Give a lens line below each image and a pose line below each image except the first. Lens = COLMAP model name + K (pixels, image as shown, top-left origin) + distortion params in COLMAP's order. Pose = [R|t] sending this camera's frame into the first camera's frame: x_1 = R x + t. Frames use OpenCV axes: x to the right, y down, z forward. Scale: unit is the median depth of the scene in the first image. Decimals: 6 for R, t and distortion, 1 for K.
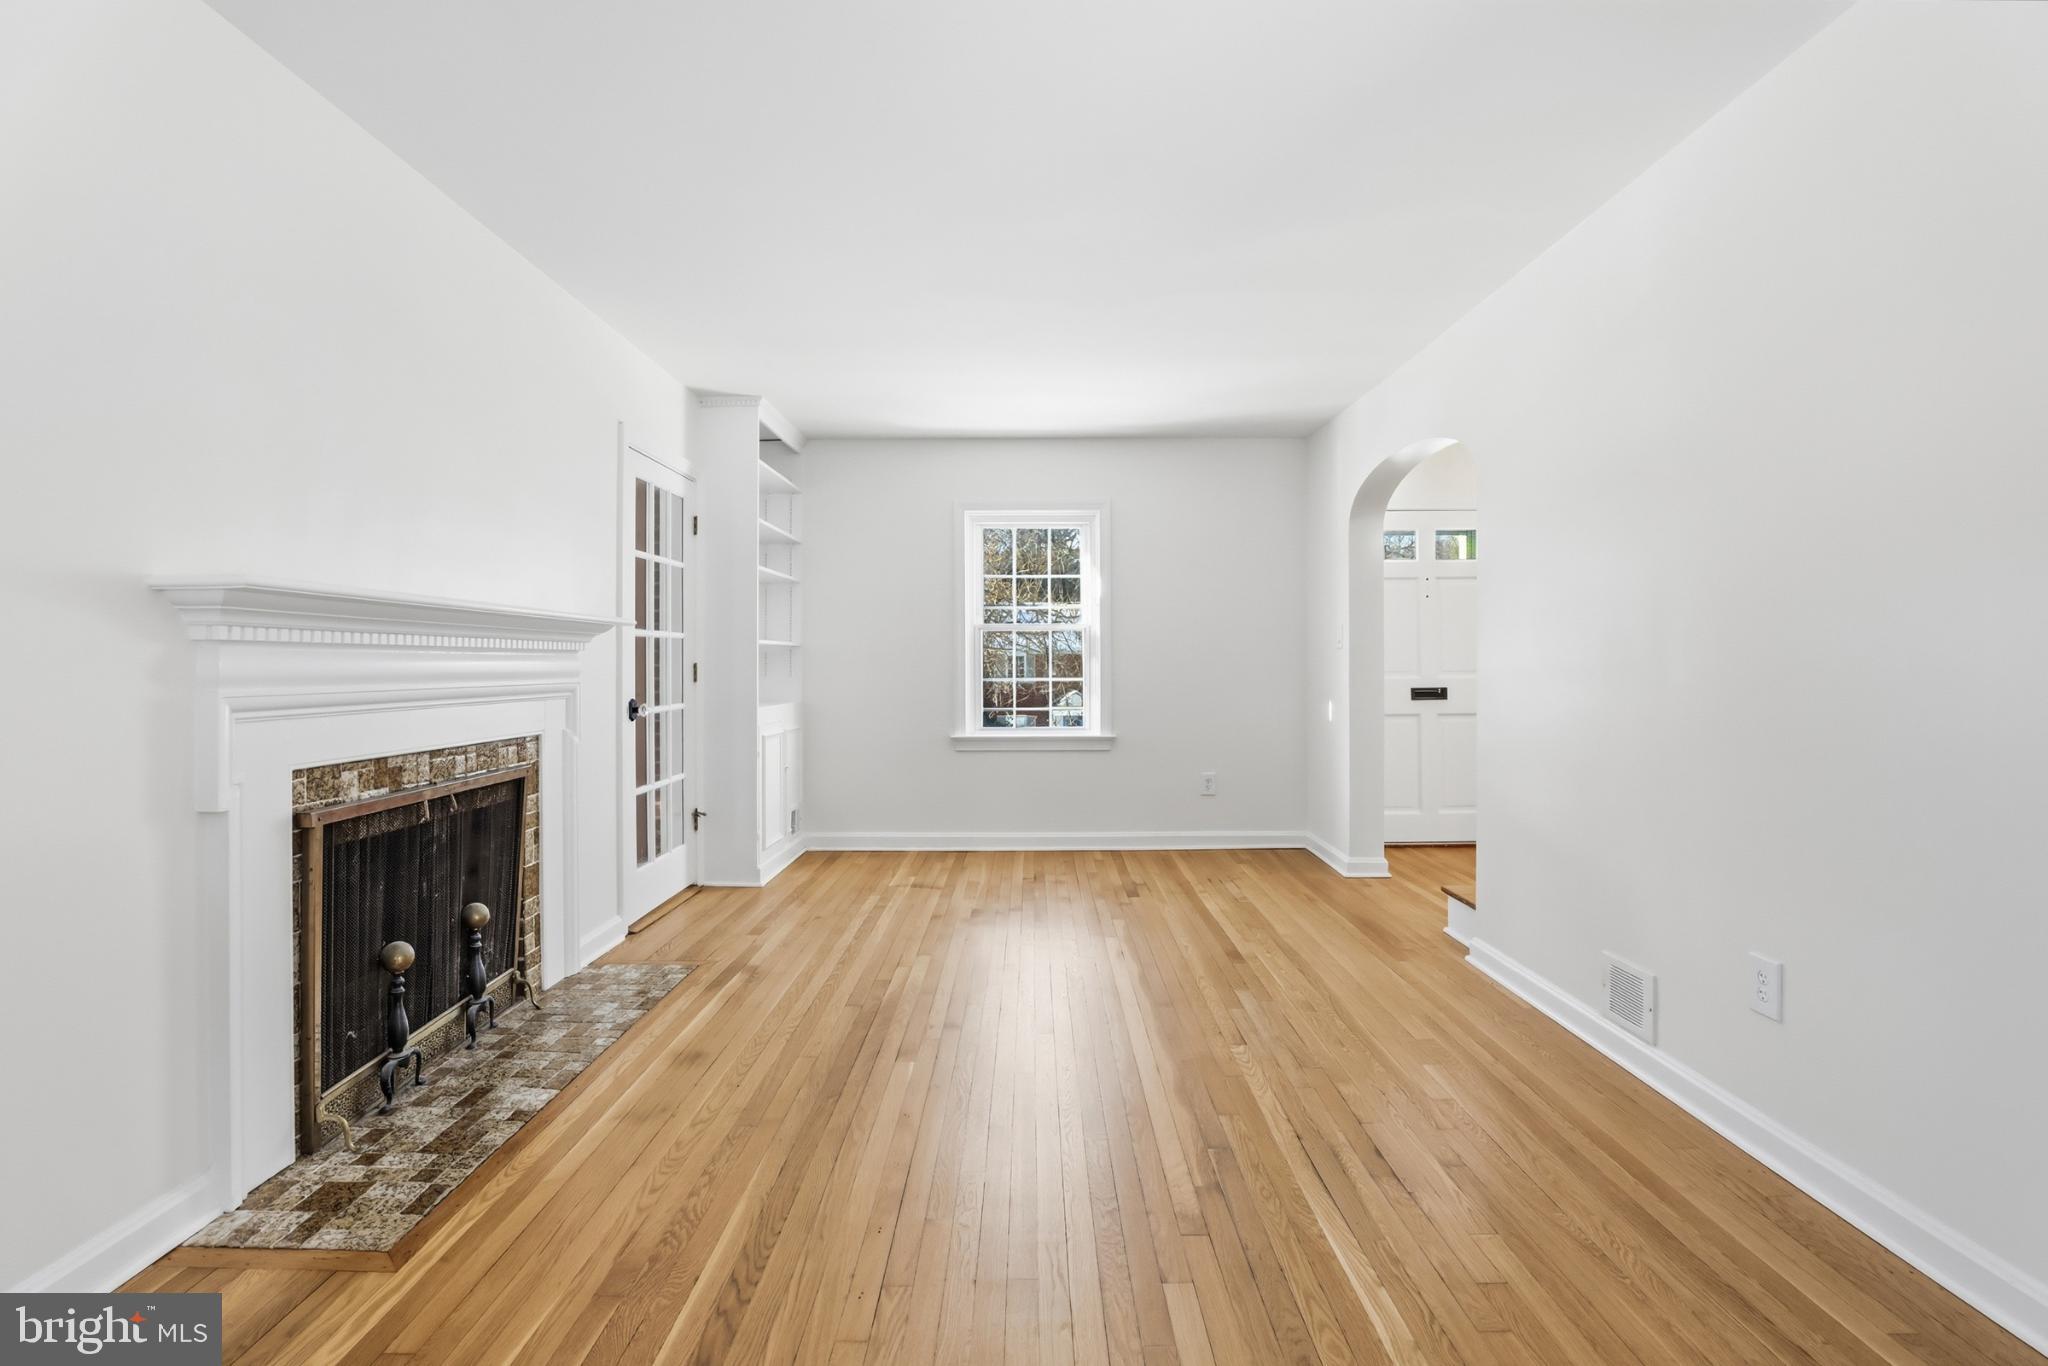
lens RADIAL K [[955.9, 0, 1027.3], [0, 955.9, 661.8], [0, 0, 1]] dist [-0.000638, -0.000095]
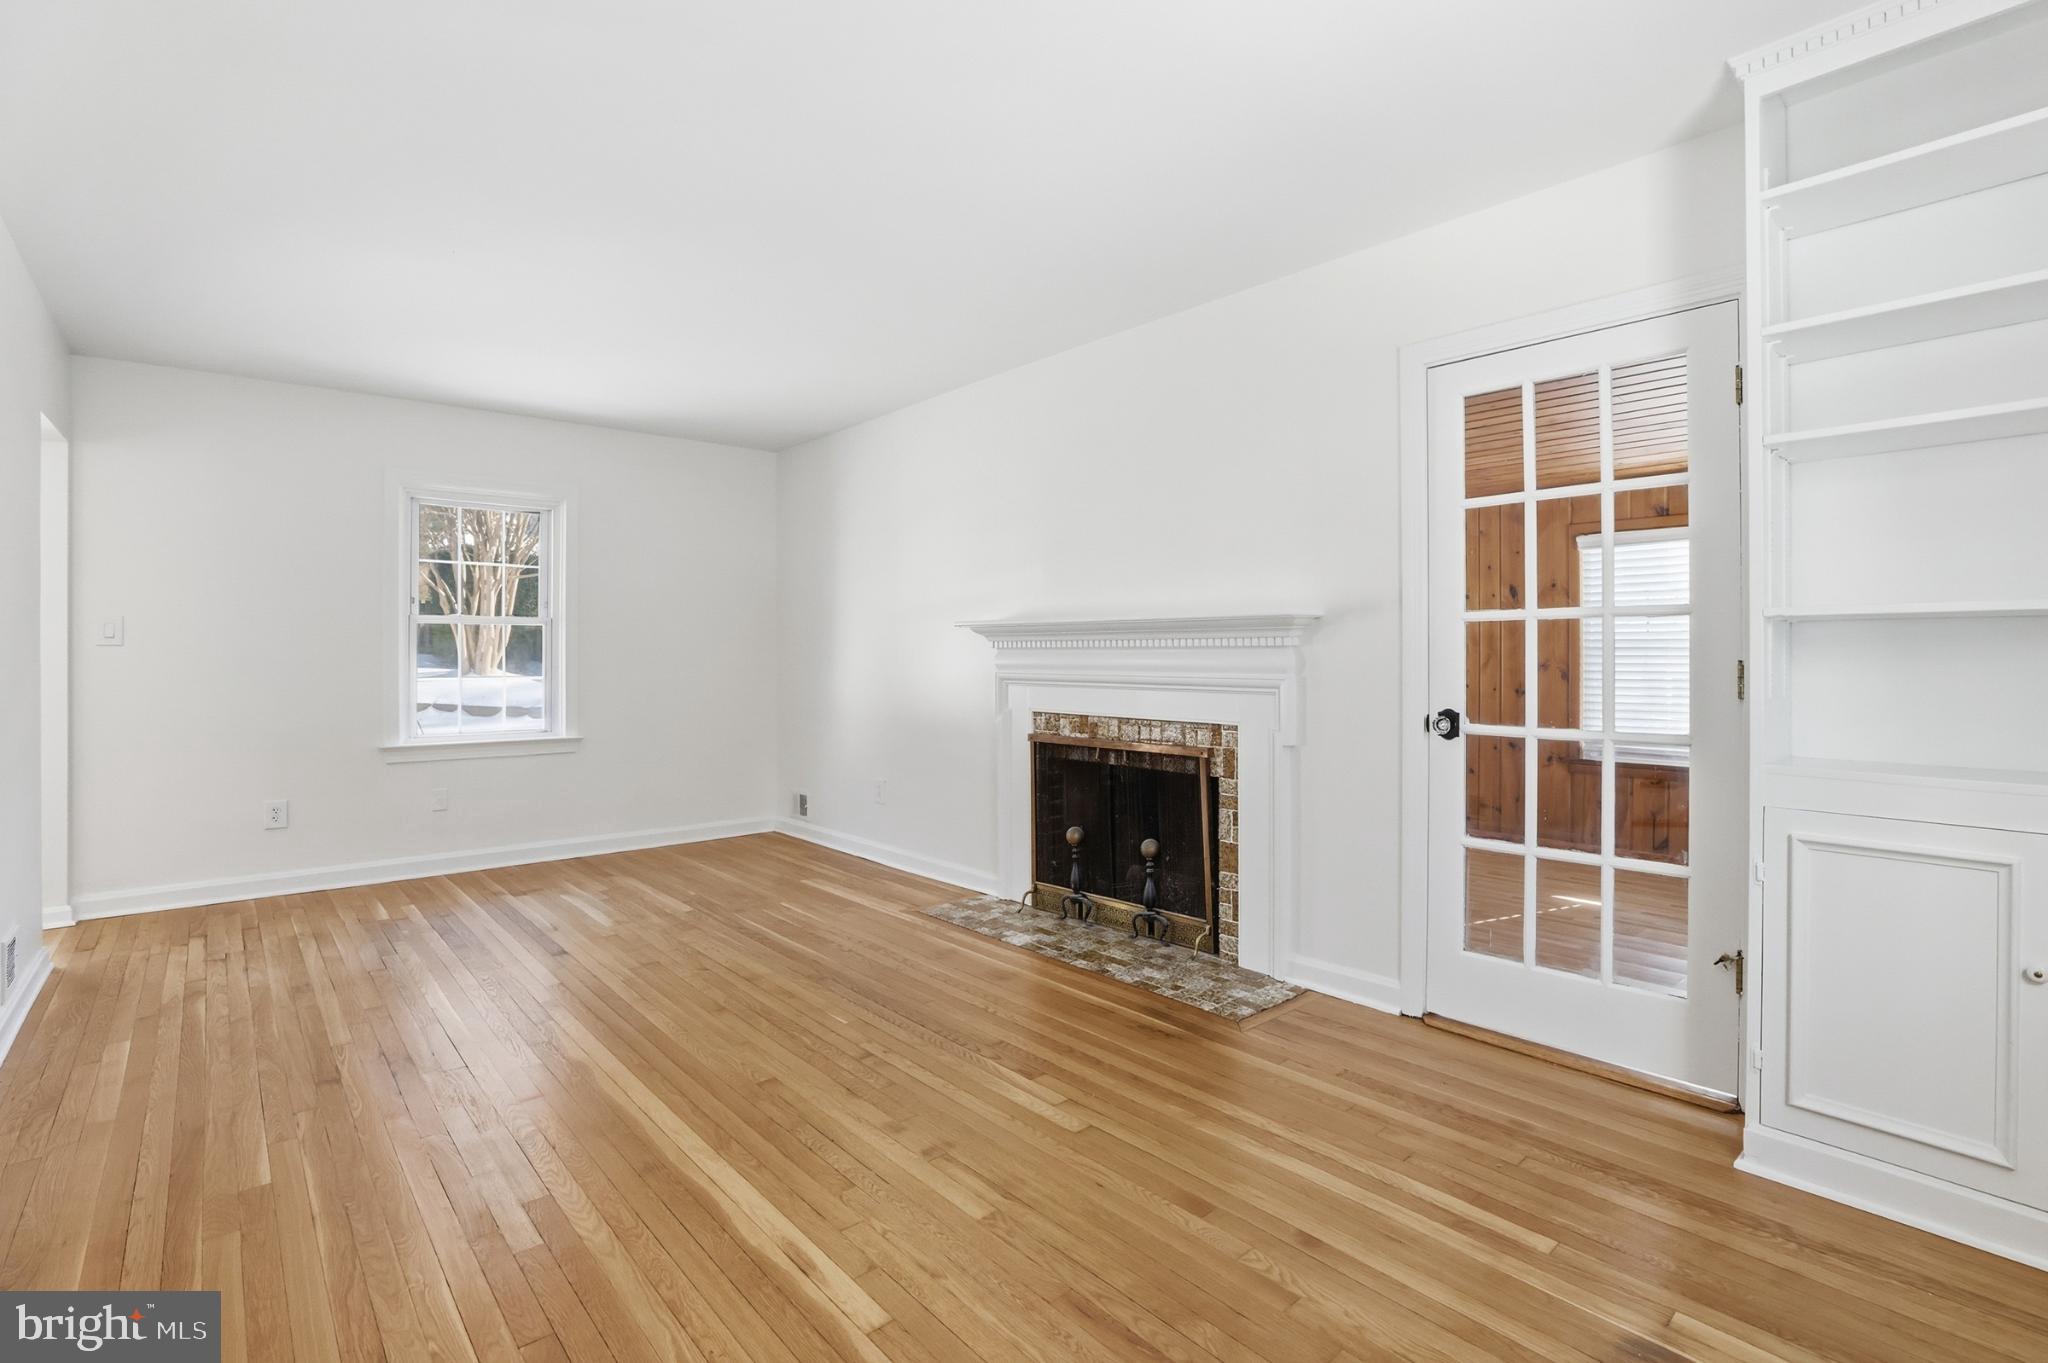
lens RADIAL K [[955.9, 0, 1027.3], [0, 955.9, 660.3], [0, 0, 1]] dist [-0.000638, -0.000095]
pose [[-0.744792, 0.001494, -0.667296, 0.436147], [-0.001338, 0.999992, 0.003733, -0.001151], [0.667296, 0.003673, -0.744784, 1.870651]]
